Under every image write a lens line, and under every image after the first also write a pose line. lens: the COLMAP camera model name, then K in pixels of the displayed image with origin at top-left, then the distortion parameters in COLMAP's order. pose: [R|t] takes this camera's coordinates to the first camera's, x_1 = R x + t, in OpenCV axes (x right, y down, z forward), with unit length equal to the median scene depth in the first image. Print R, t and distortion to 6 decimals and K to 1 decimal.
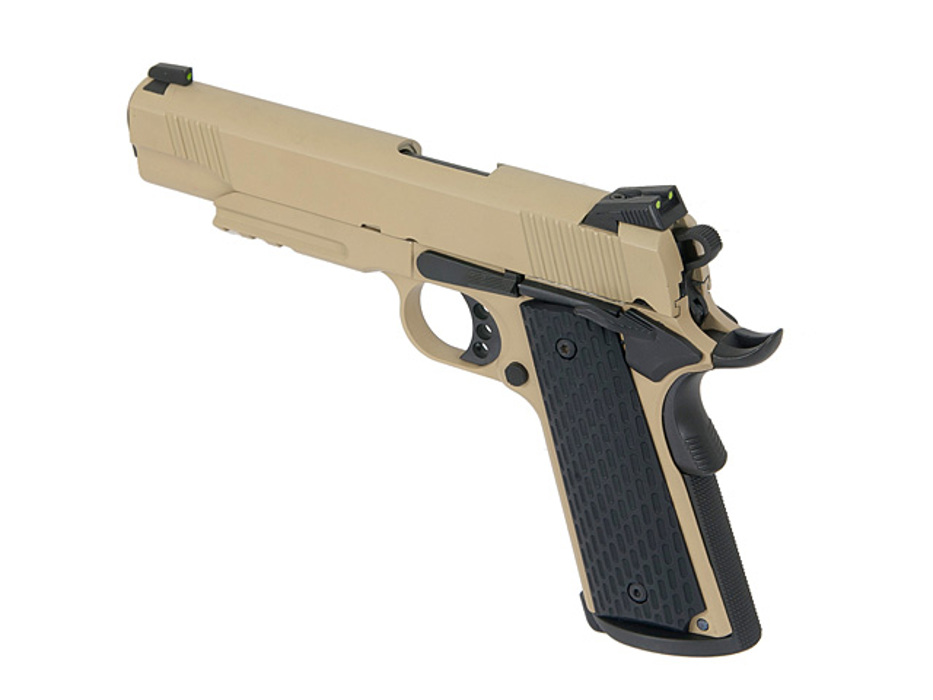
lens RADIAL K [[2452.5, 0, 466.5], [0, 2452.5, 350.0], [0, 0, 1]] dist [-0.068168, -0.220851]
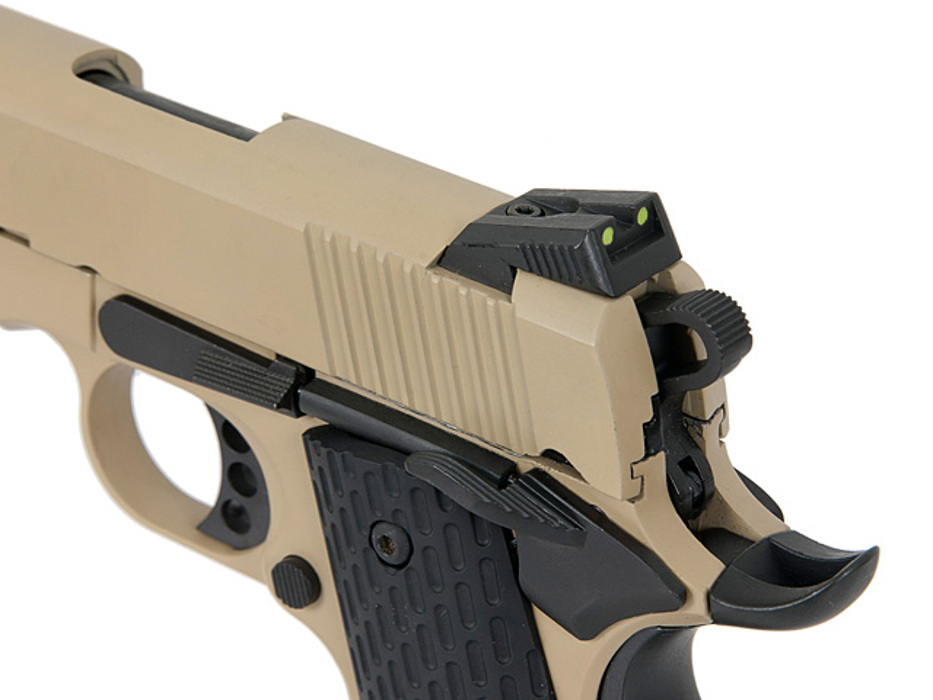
lens RADIAL K [[3049.5, 0, 466.5], [0, 3049.5, 350.0], [0, 0, 1]] dist [0.039044, 1.749673]
pose [[0.996241, 0.075035, -0.043279, 0.076559], [-0.075148, 0.997172, -0.000985, -0.036389], [0.043083, 0.004234, 0.999063, 0.458763]]
